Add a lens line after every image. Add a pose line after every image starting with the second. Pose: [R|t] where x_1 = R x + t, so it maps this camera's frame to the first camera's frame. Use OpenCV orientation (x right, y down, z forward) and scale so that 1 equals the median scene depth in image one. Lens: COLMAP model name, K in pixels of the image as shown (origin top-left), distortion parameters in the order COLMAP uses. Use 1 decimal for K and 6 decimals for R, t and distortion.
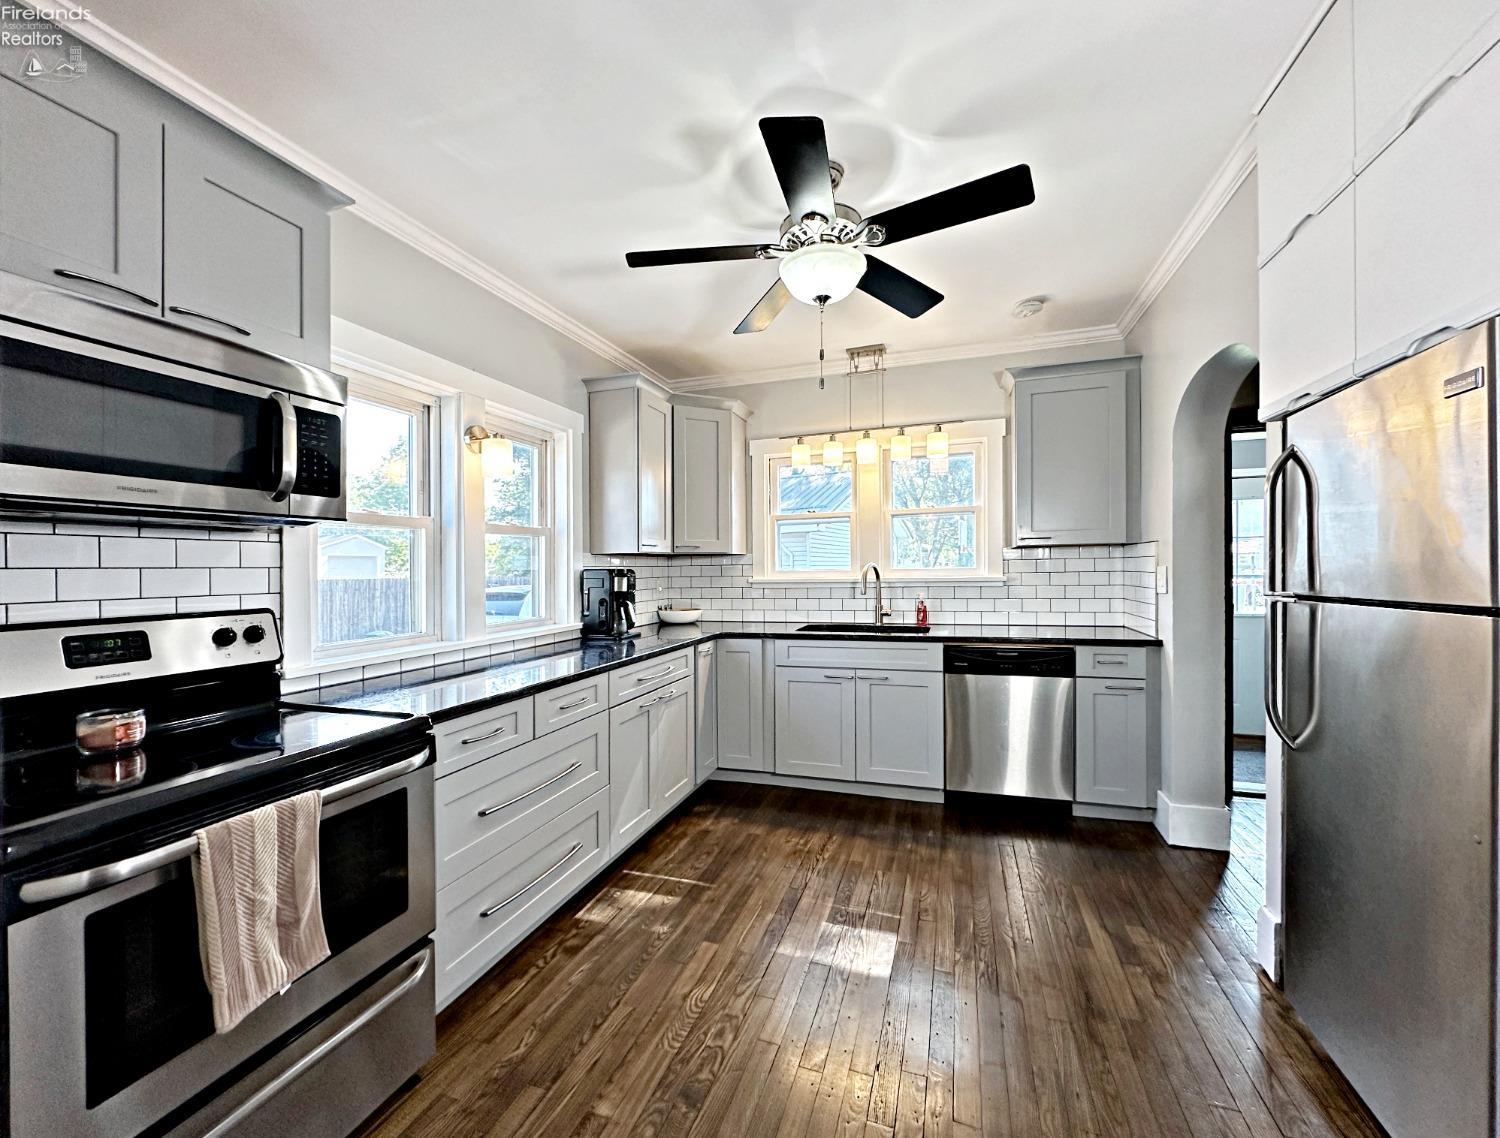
lens RADIAL K [[615.5, 0, 741.6], [0, 615.5, 566.4], [0, 0, 1]] dist [0.002787, 0.000503]
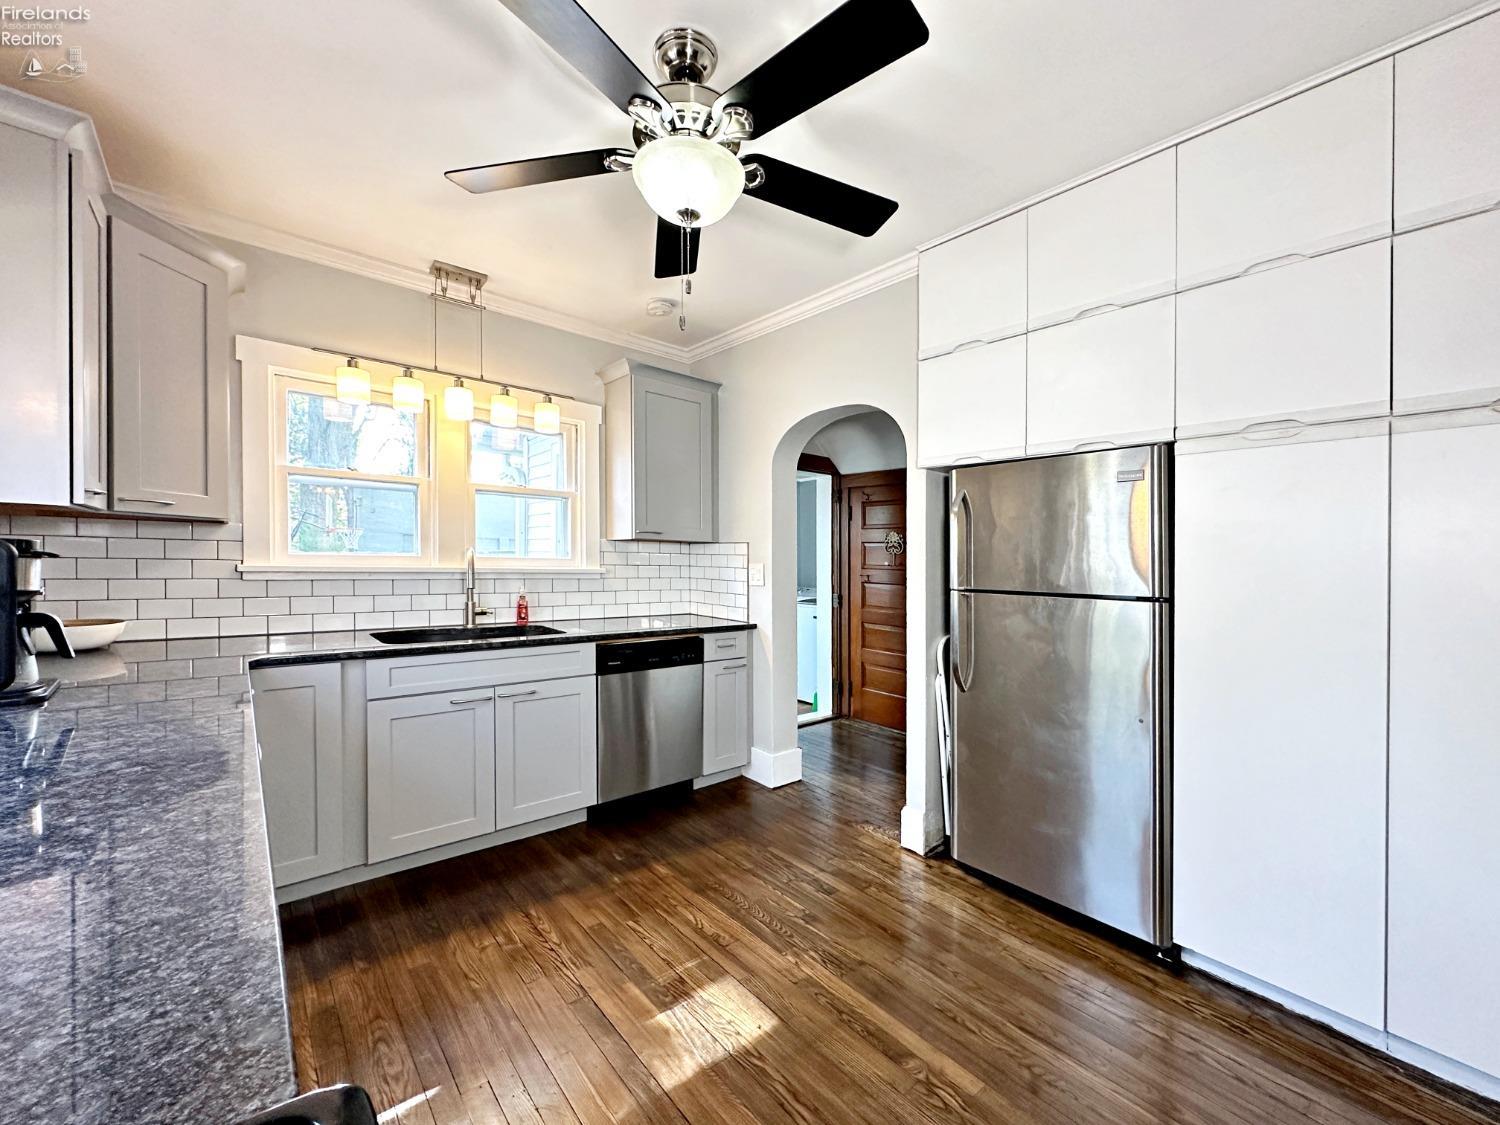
lens RADIAL K [[613.0, 0, 740.5], [0, 613.0, 558.4], [0, 0, 1]] dist [-0.002813, 0.000050]
pose [[0.506642, 0.030161, 0.861629, -0.378621], [-0.032783, 0.999339, -0.015705, 0.010702], [-0.861533, -0.020290, 0.507296, 0.409829]]
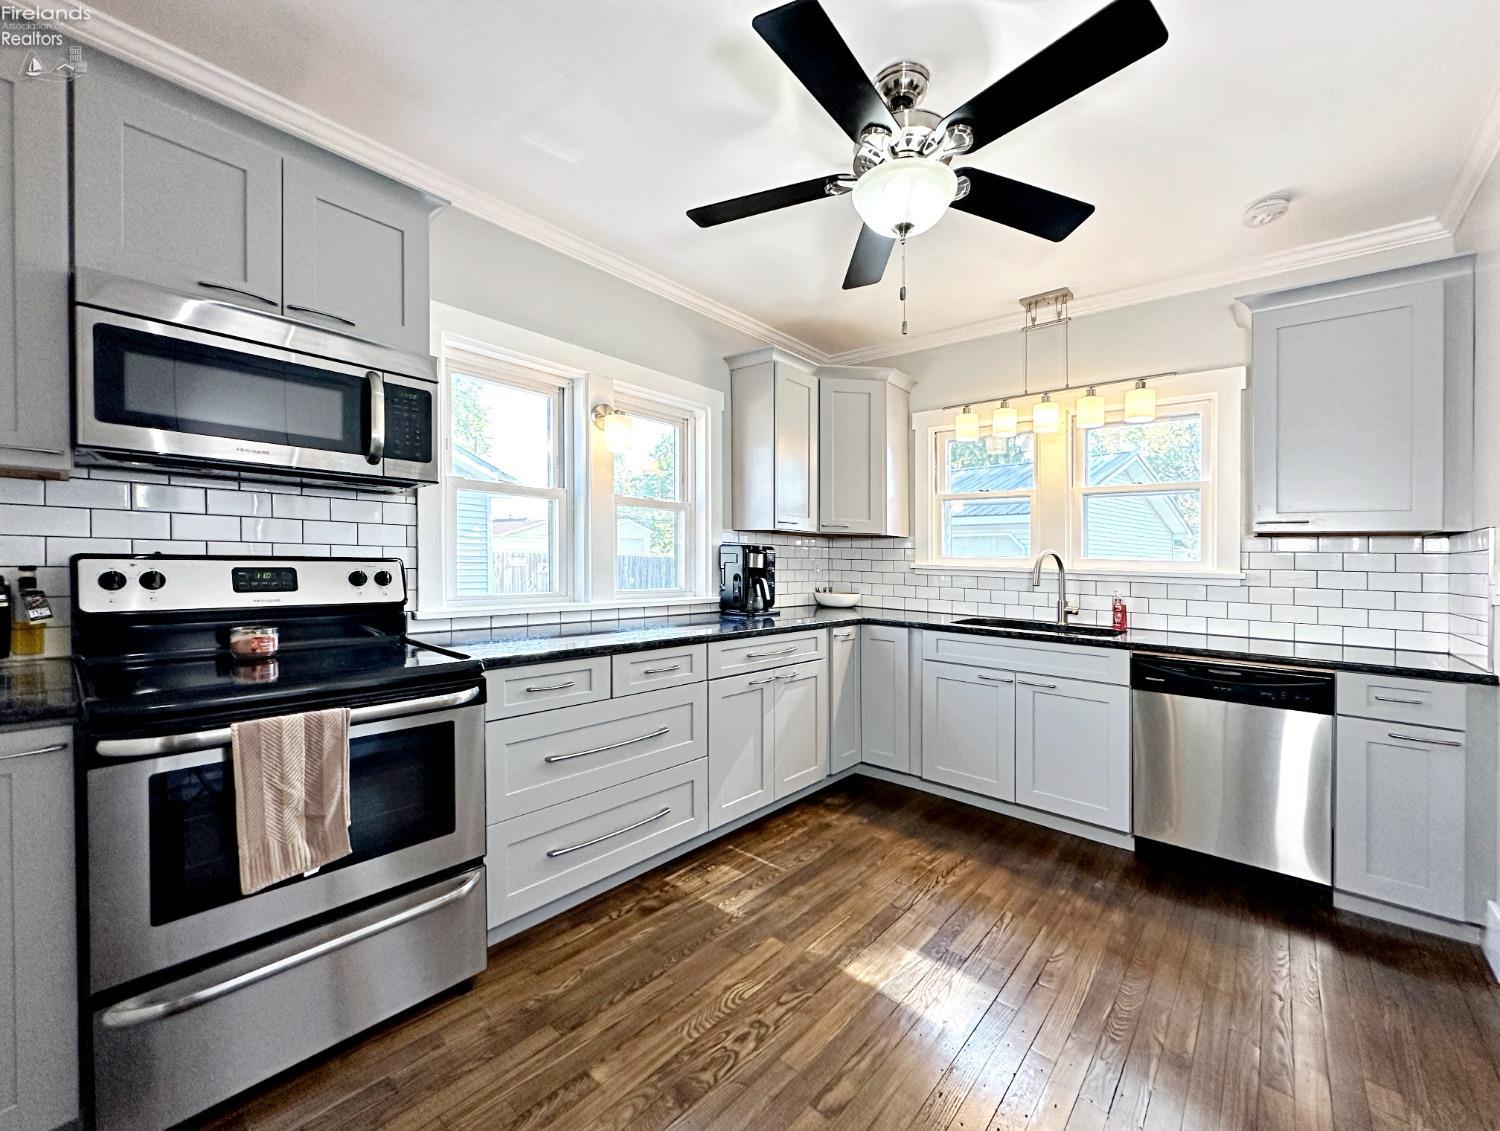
lens RADIAL K [[607.0, 0, 742.2], [0, 607.0, 553.0], [0, 0, 1]] dist [0.001984, -0.000264]
pose [[0.928126, 0.036313, -0.370491, 0.162226], [-0.038278, 0.999265, 0.002049, 0.016872], [0.370293, 0.012280, 0.928834, 0.085038]]
